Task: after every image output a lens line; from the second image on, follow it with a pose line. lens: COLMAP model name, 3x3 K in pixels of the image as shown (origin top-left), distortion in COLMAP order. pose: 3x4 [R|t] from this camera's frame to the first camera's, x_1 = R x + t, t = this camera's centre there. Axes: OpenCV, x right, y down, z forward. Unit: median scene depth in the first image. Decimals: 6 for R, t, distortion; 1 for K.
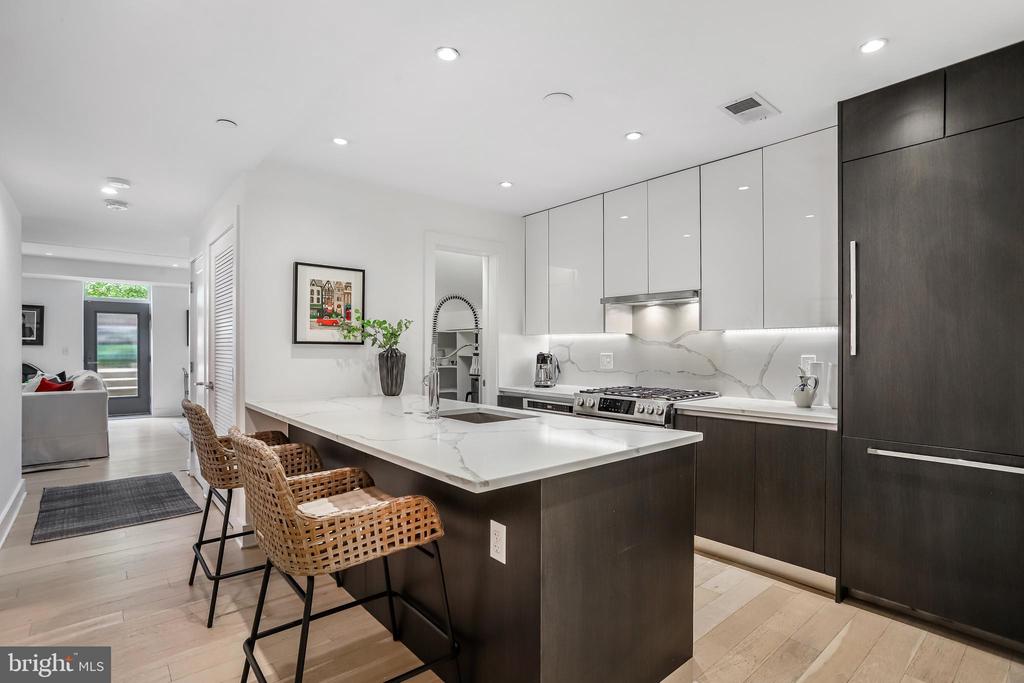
lens RADIAL K [[508.6, 0, 512.0], [0, 508.6, 341.5], [0, 0, 1]] dist [-0.001151, -0.000195]
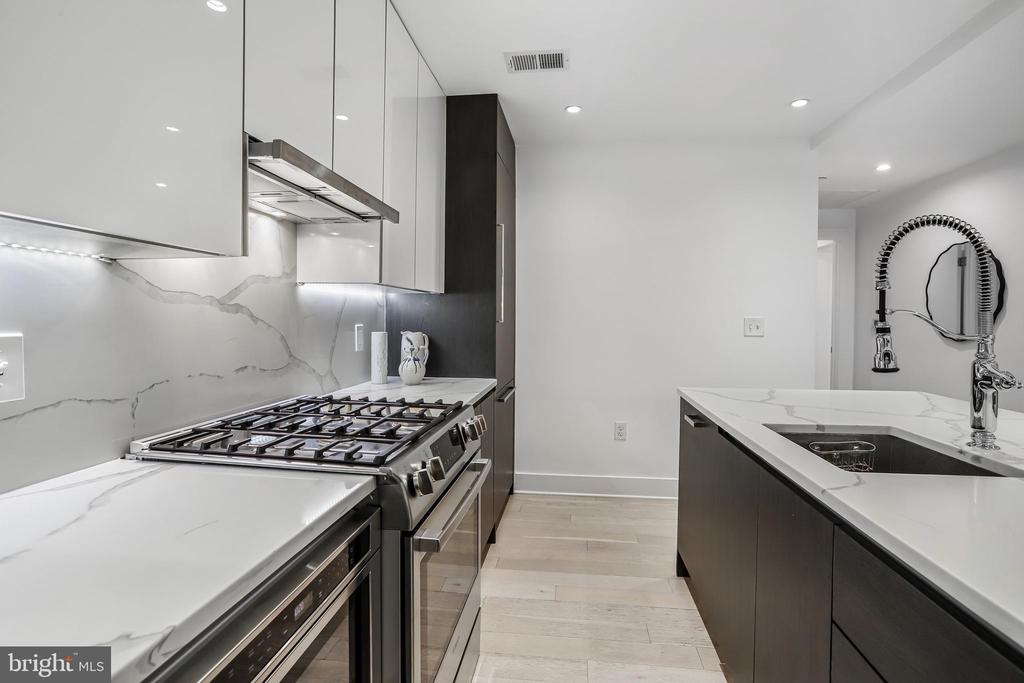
lens RADIAL K [[508.6, 0, 512.0], [0, 508.6, 341.5], [0, 0, 1]] dist [-0.001151, -0.000195]
pose [[-0.671578, -0.025606, 0.740491, -0.104714], [-0.009147, 0.999613, 0.026270, 0.018116], [-0.740877, 0.010869, -0.671552, 0.854336]]
